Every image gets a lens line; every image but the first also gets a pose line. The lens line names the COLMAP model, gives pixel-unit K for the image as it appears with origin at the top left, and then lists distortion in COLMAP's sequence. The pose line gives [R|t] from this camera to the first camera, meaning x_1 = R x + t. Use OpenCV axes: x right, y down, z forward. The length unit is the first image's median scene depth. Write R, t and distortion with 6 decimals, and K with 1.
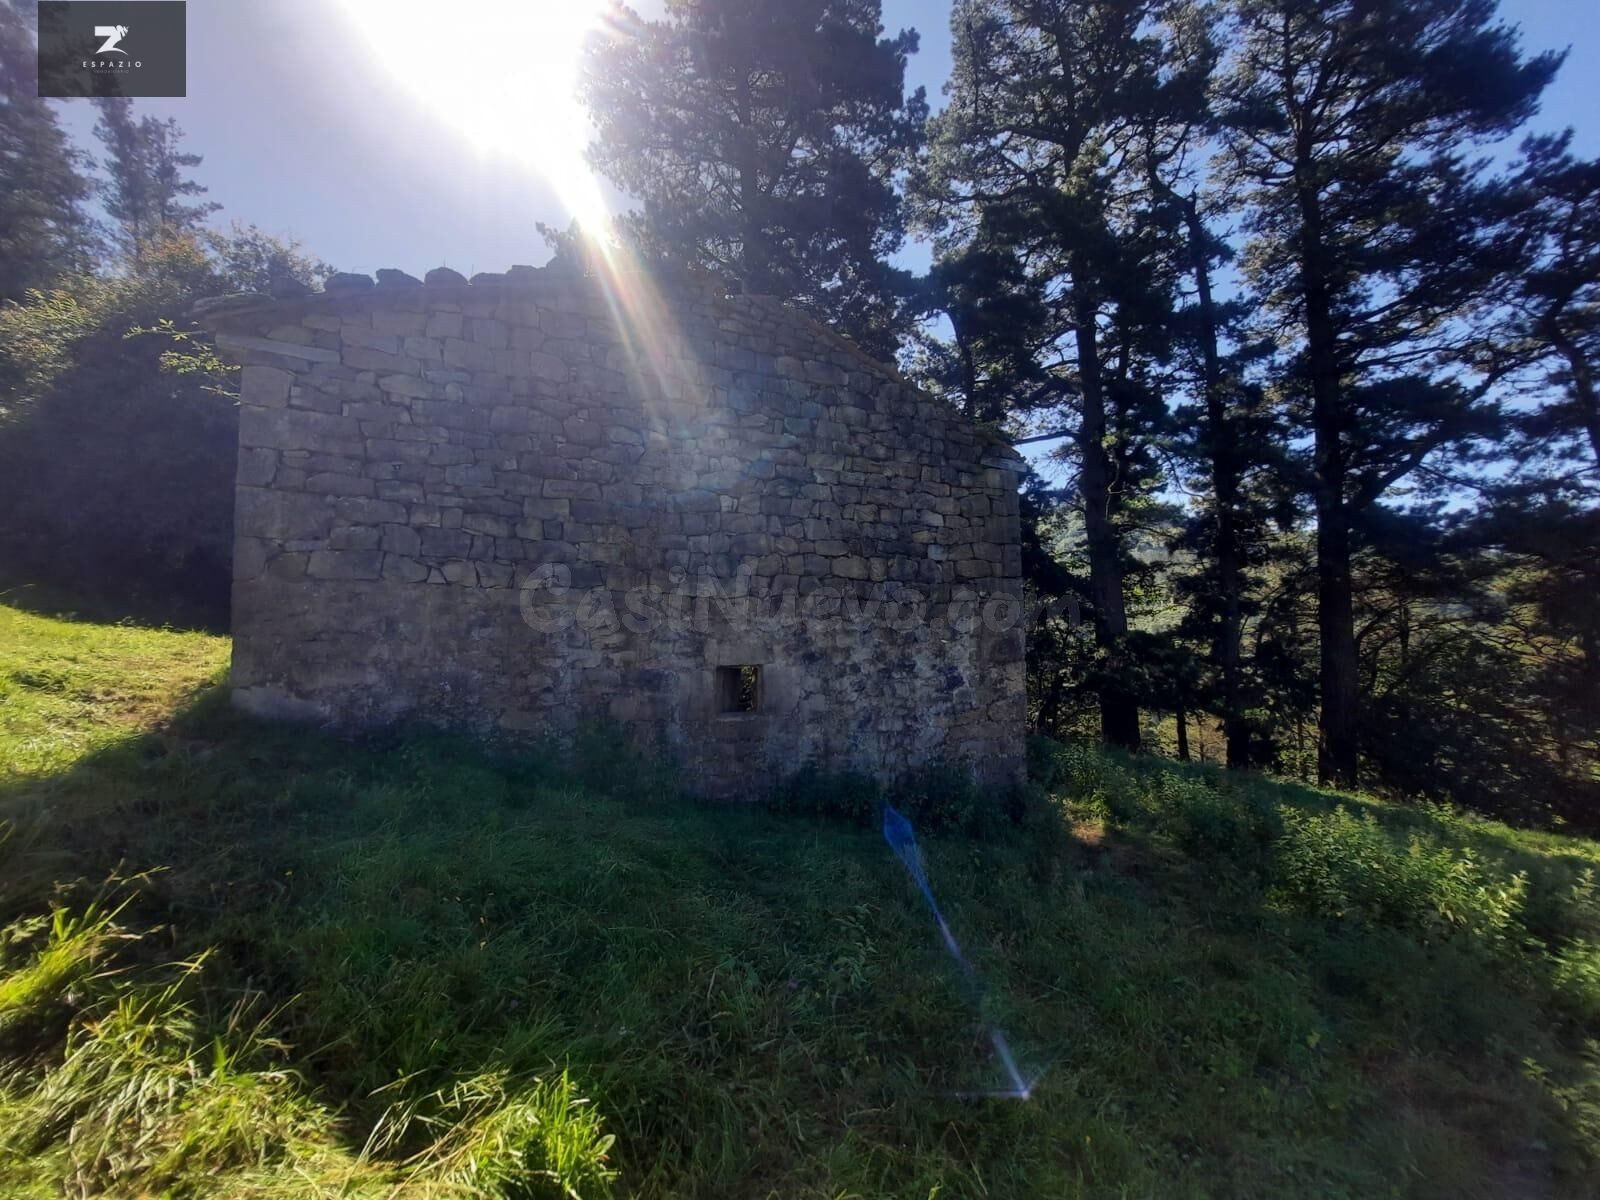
lens RADIAL K [[636.7, 0, 801.3], [0, 636.7, 605.0], [0, 0, 1]] dist [0.004070, 0.000106]
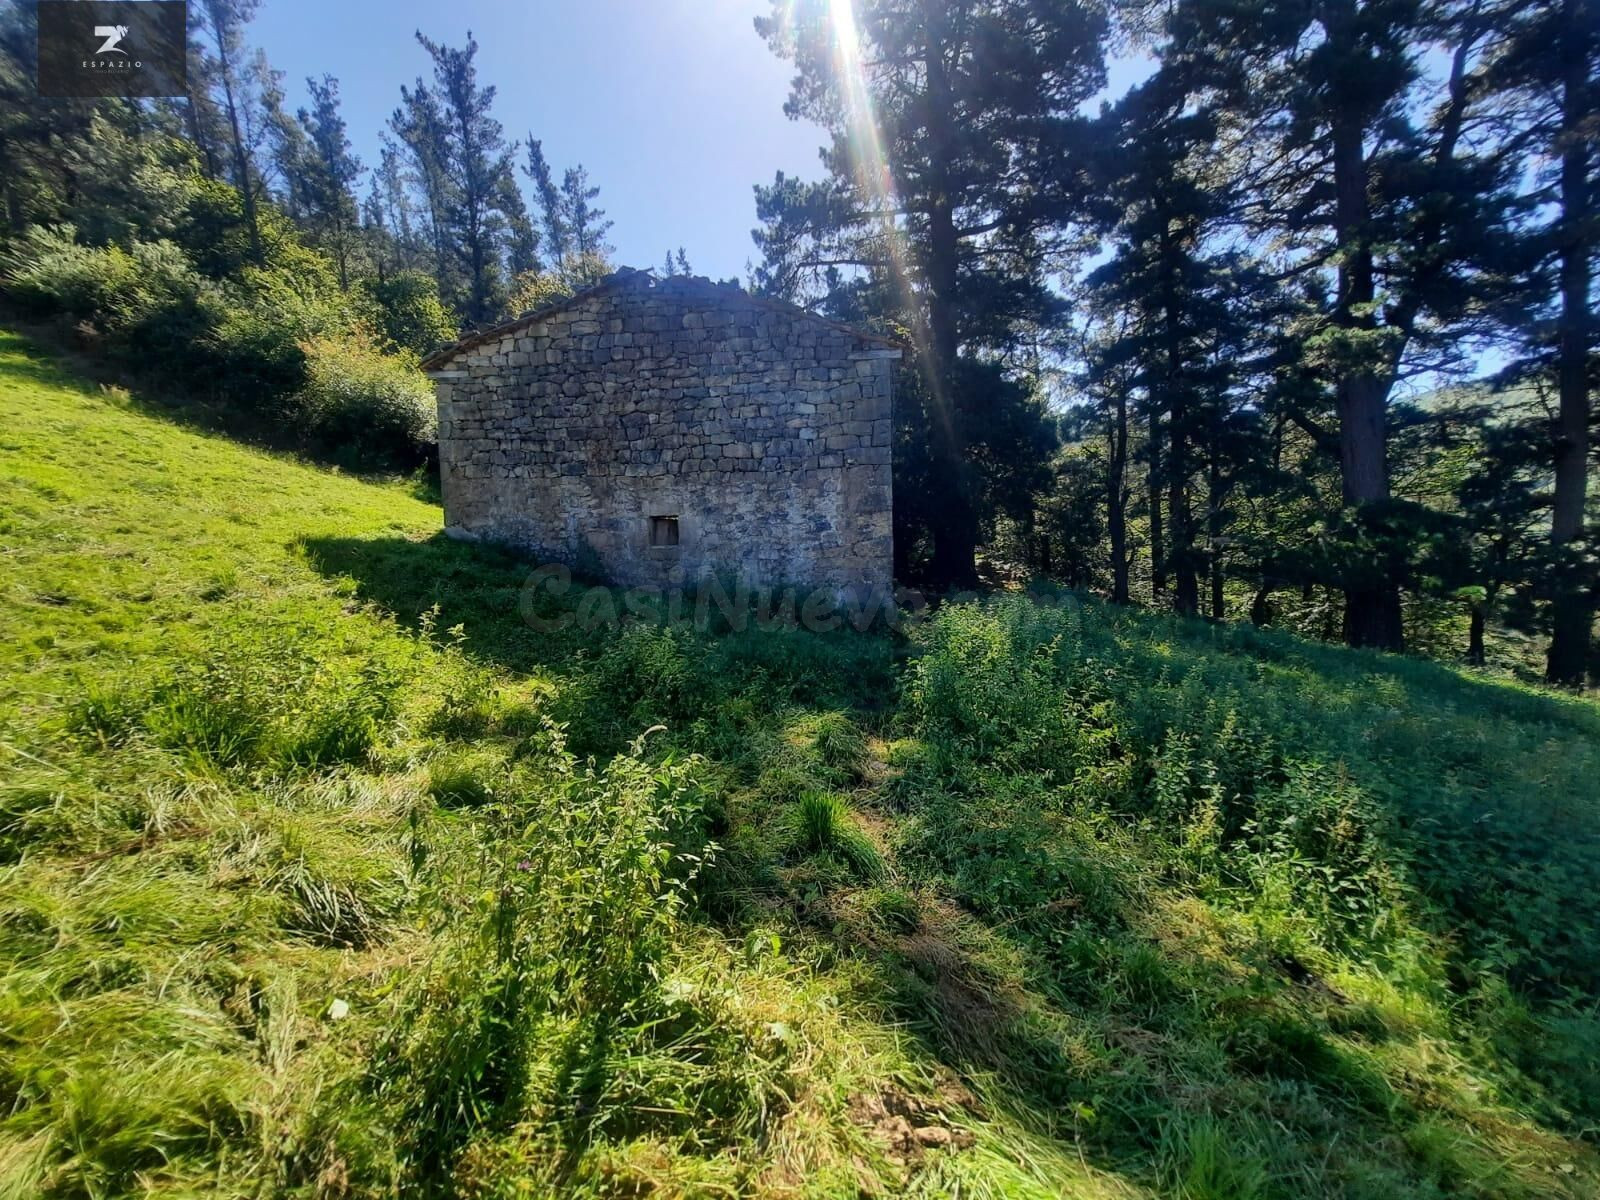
lens RADIAL K [[636.7, 0, 795.5], [0, 636.7, 599.9], [0, 0, 1]] dist [0.004070, 0.000106]
pose [[0.852783, 0.024888, -0.521673, 0.981181], [0.047149, 0.991116, 0.124360, 0.109959], [0.520133, -0.130648, 0.844033, -0.245885]]
